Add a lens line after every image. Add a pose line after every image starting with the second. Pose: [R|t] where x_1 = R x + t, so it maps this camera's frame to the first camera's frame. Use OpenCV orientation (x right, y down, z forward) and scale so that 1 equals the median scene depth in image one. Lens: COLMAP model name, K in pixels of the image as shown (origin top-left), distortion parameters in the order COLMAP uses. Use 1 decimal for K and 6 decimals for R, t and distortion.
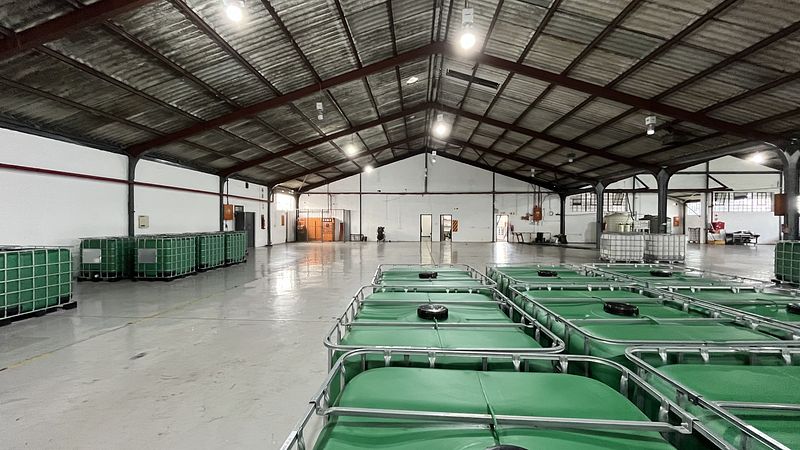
lens RADIAL K [[329.7, 0, 400.0], [0, 329.7, 225.0], [0, 0, 1]] dist [0.000034, -0.000025]
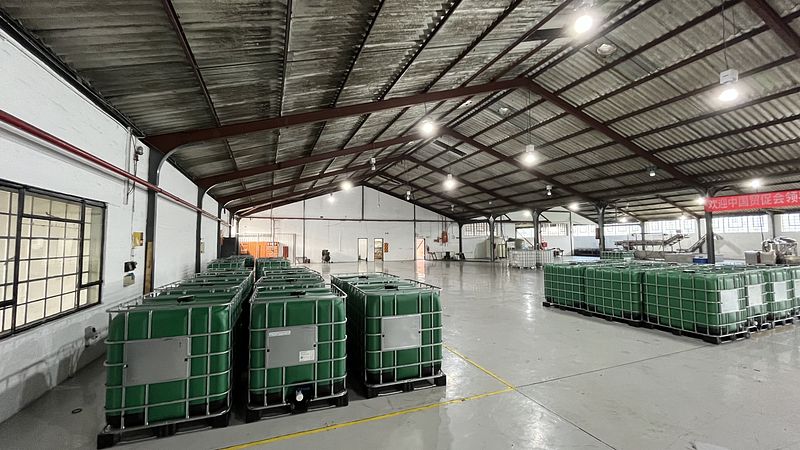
lens RADIAL K [[329.7, 0, 400.0], [0, 329.7, 225.0], [0, 0, 1]] dist [0.000034, -0.000025]
pose [[0.900233, 0.013551, 0.435198, -0.323264], [0.016161, 0.997787, -0.064499, -0.000959], [-0.435109, 0.065098, 0.898021, -0.113721]]
